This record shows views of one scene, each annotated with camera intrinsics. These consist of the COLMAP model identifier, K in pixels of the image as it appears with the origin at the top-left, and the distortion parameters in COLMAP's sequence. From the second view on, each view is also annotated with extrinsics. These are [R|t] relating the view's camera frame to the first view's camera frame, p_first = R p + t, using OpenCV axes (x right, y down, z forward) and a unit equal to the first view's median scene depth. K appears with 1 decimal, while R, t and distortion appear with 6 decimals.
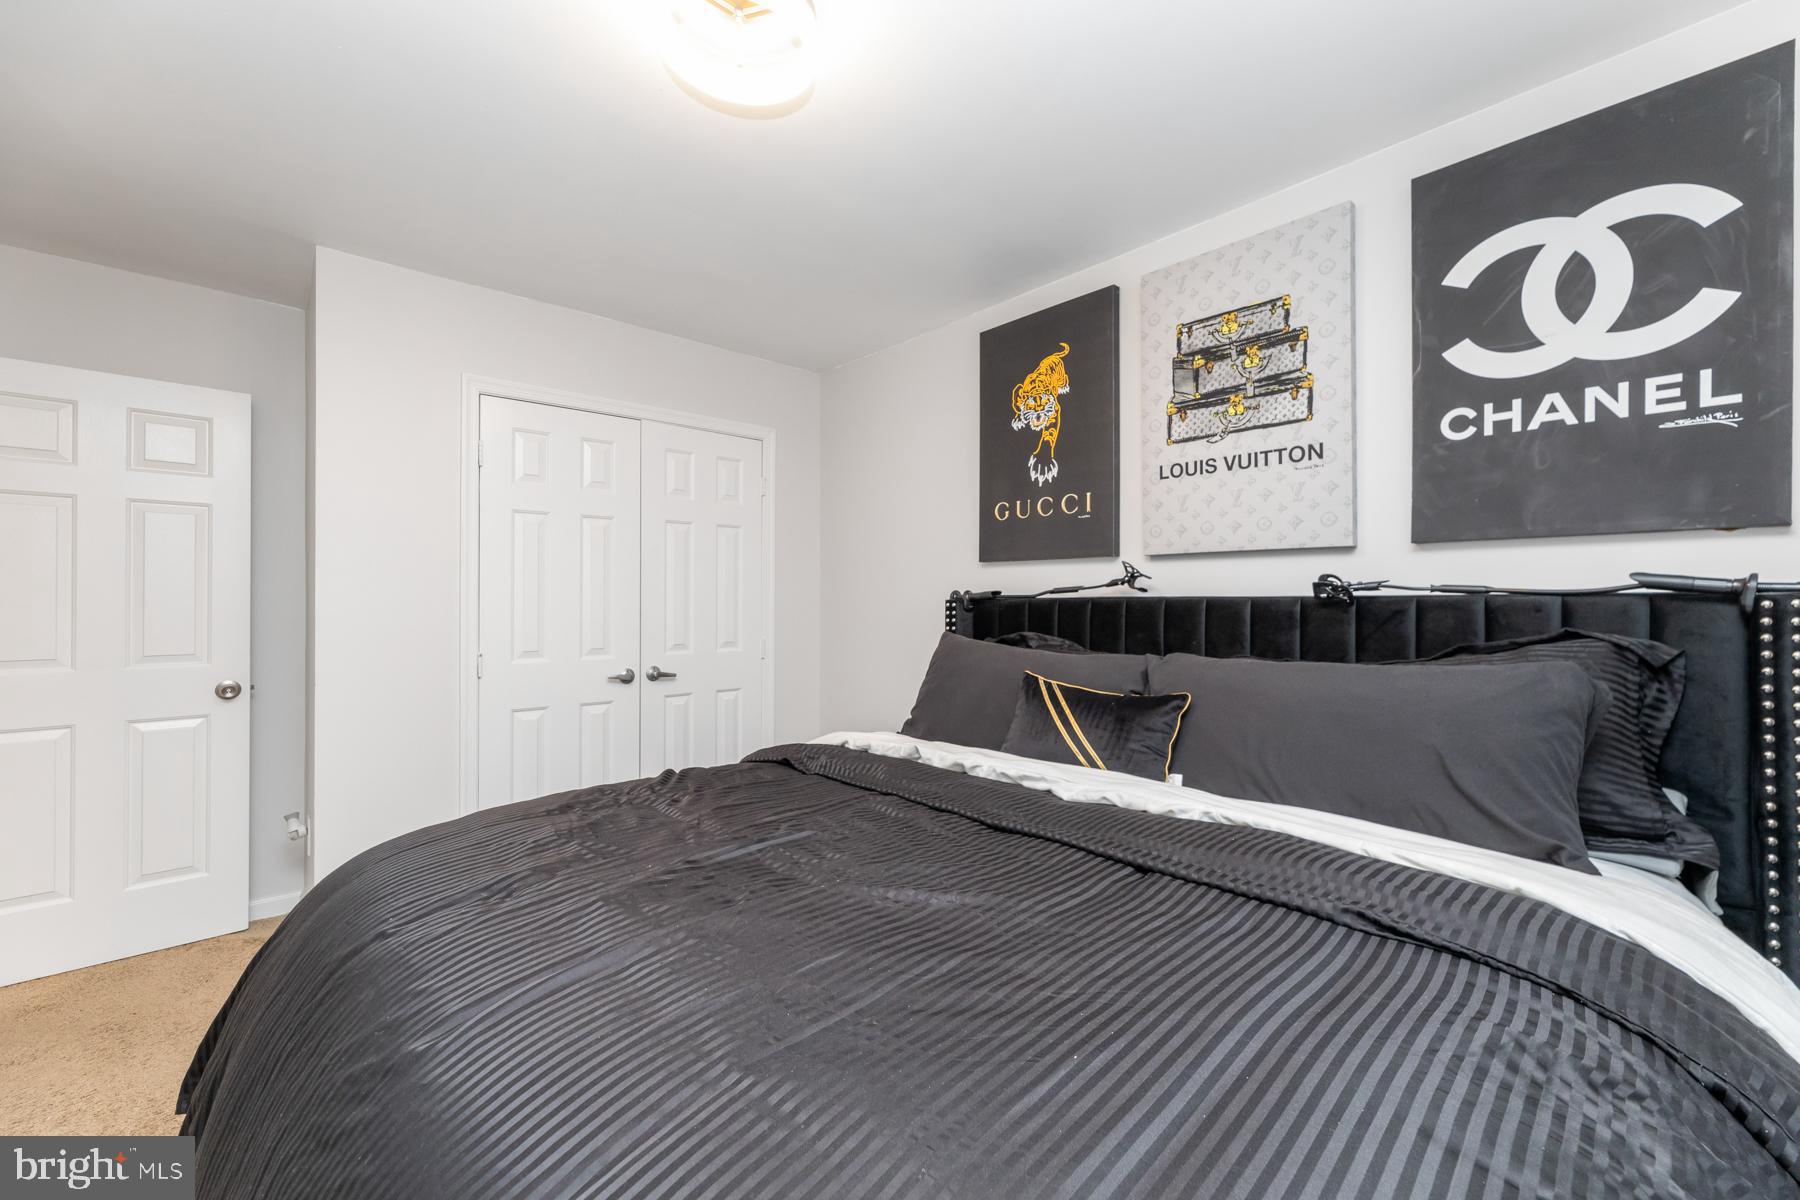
lens RADIAL K [[705.9, 0, 904.5], [0, 705.9, 603.0], [0, 0, 1]] dist [0.000328, 0.000149]
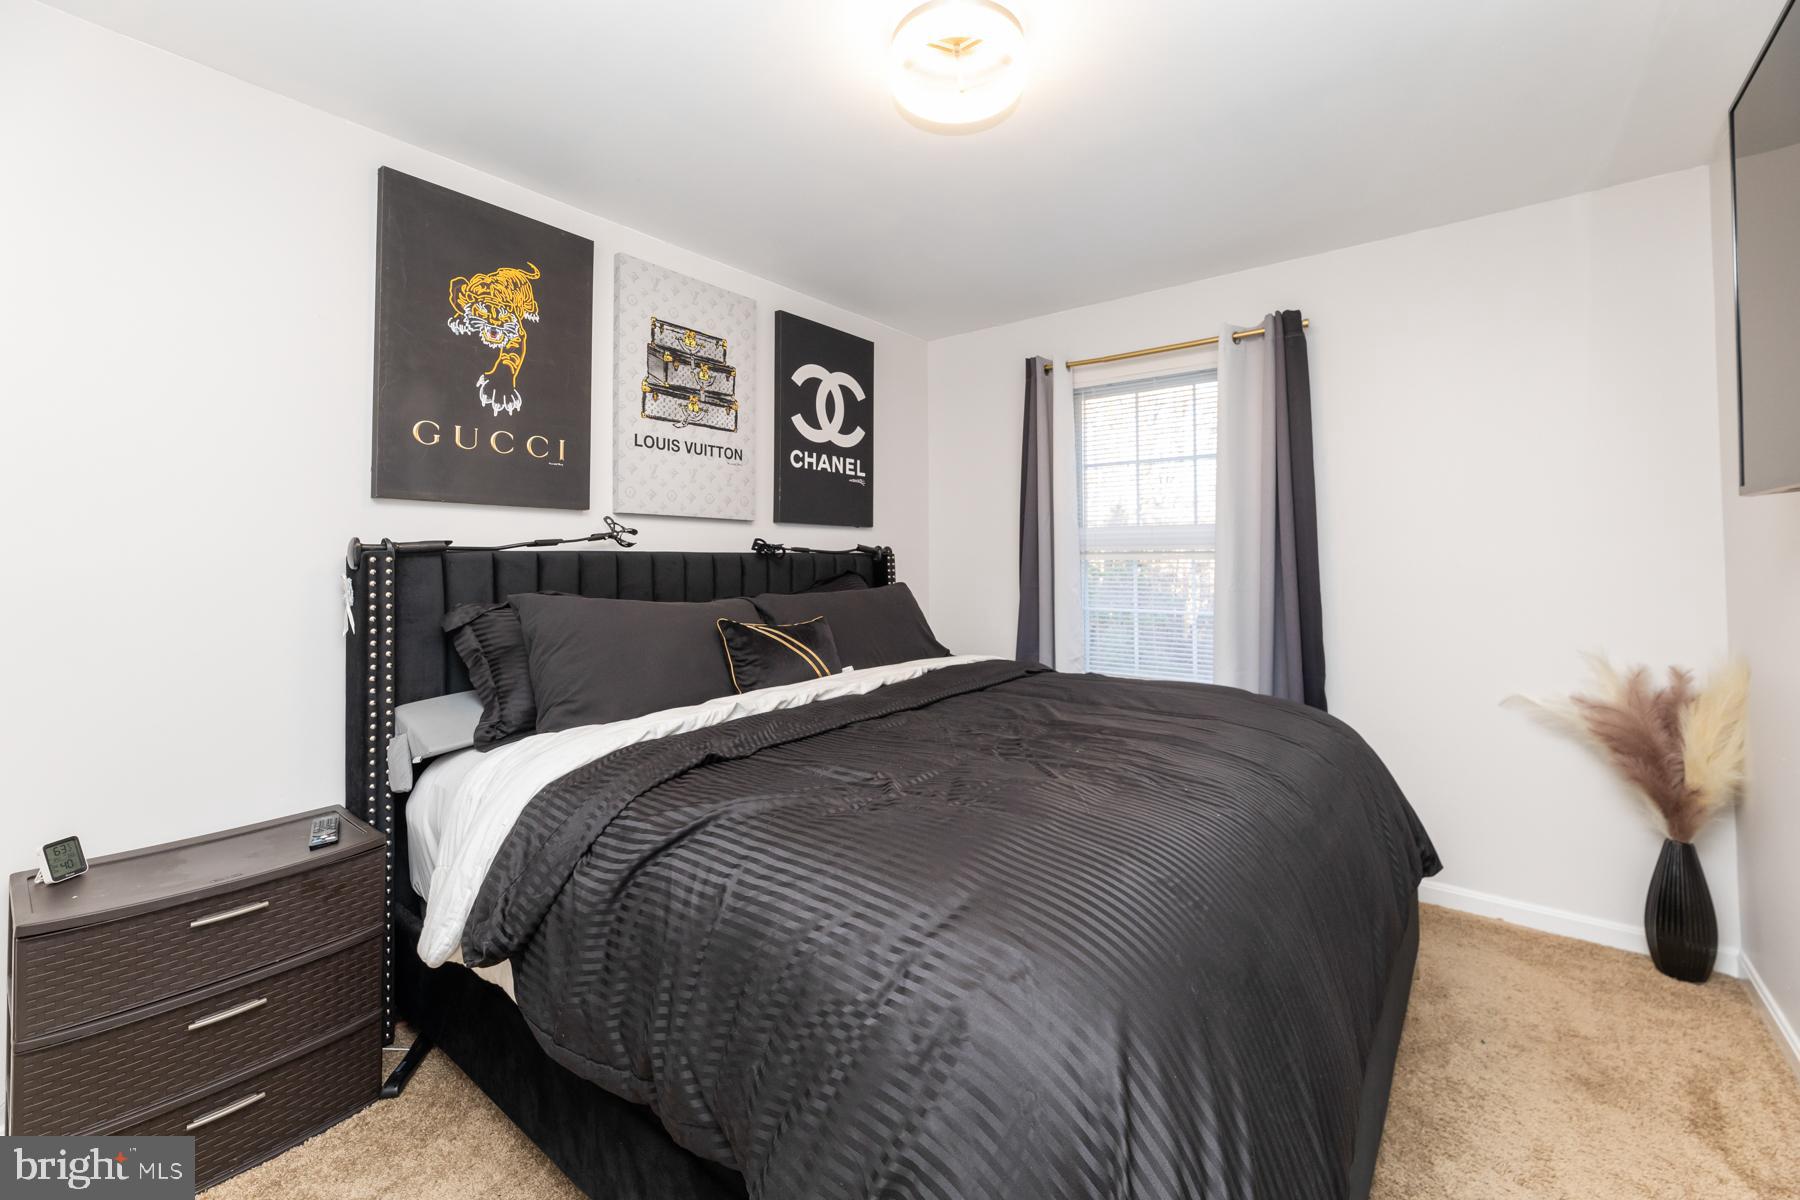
lens RADIAL K [[731.5, 0, 904.3], [0, 731.5, 549.7], [0, 0, 1]] dist [-0.018781, 0.000011]
pose [[-0.153242, 0.007644, 0.988159, -0.876200], [-0.002370, 0.999964, -0.008103, -0.003067], [-0.988186, -0.003584, -0.153218, 0.792632]]
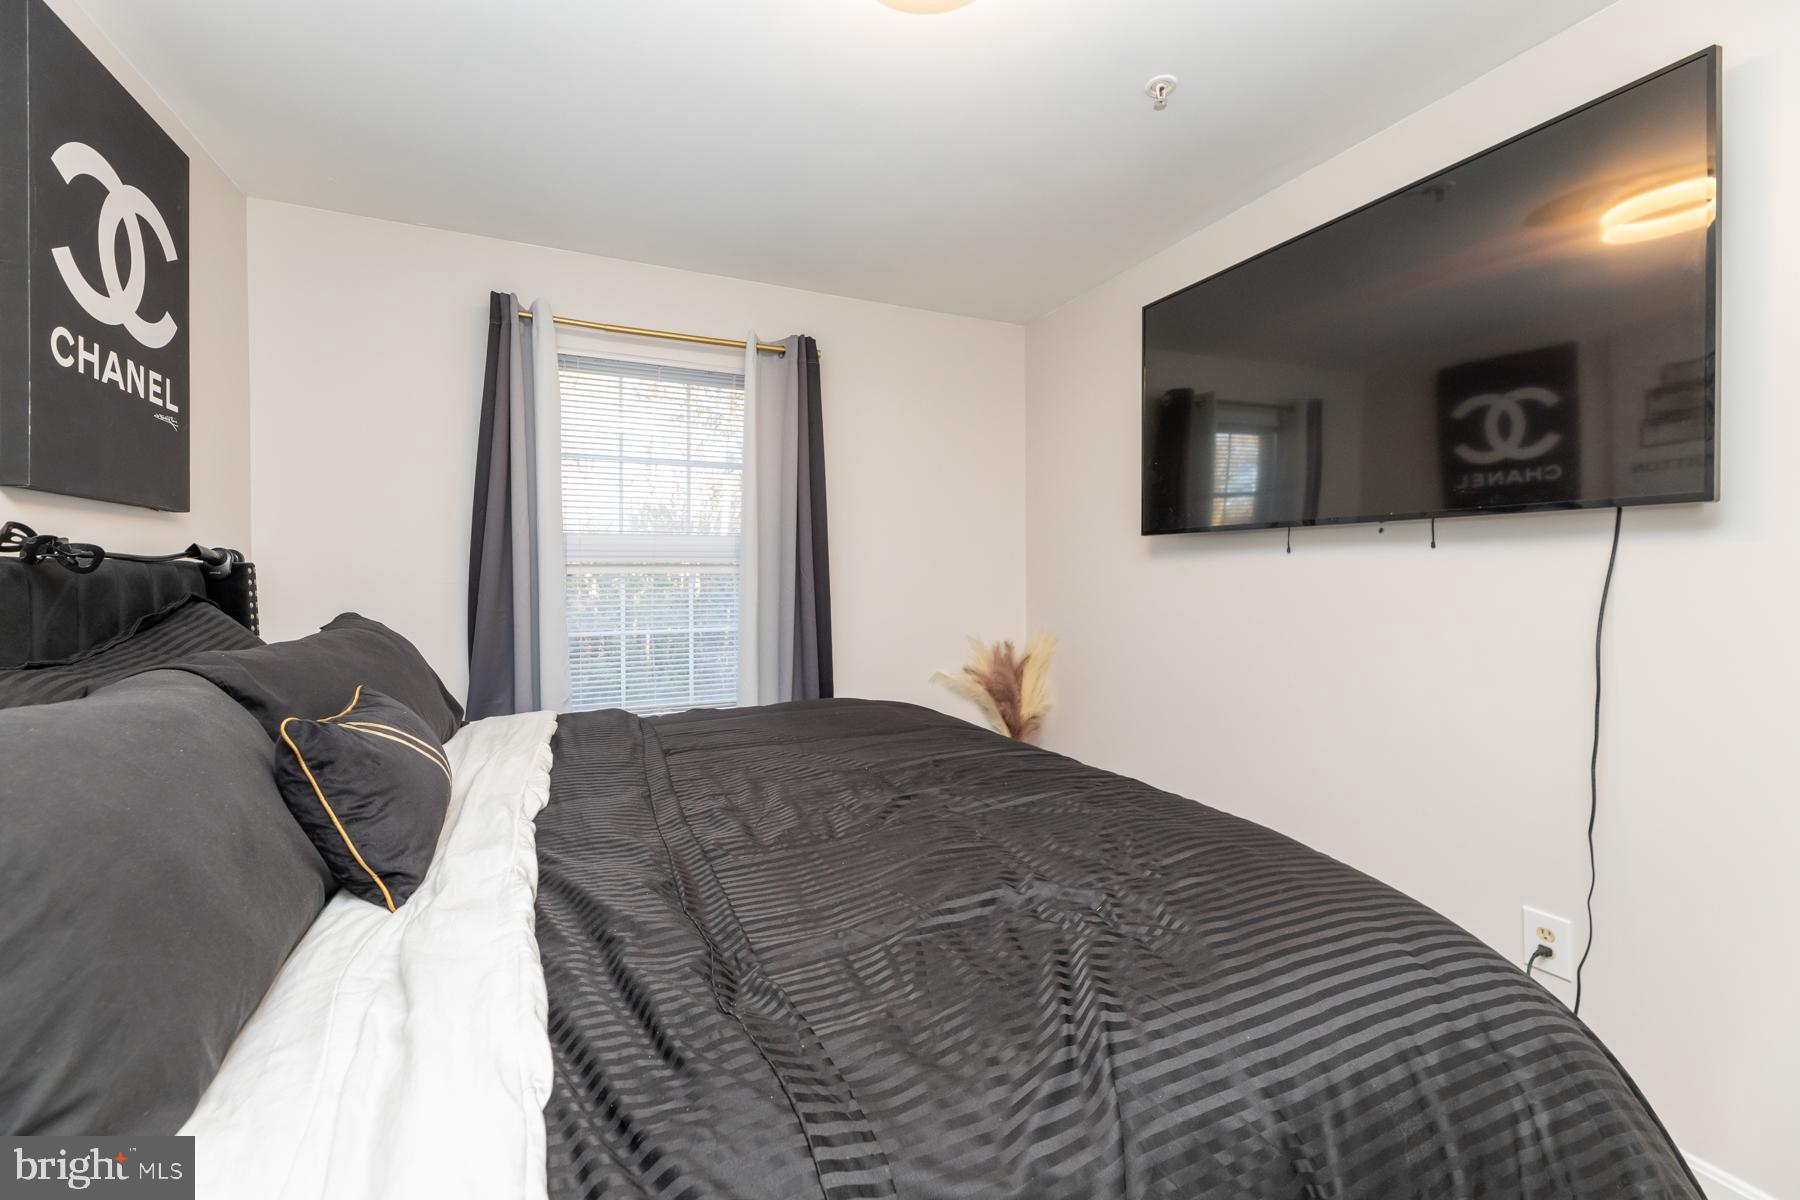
lens RADIAL K [[730.1, 0, 900.8], [0, 730.1, 591.4], [0, 0, 1]] dist [-0.001512, 0.000118]
pose [[-0.951102, -0.009858, 0.308719, -0.310418], [-0.003174, 0.999750, 0.022146, 0.005598], [-0.308860, 0.020083, -0.950895, 1.177933]]
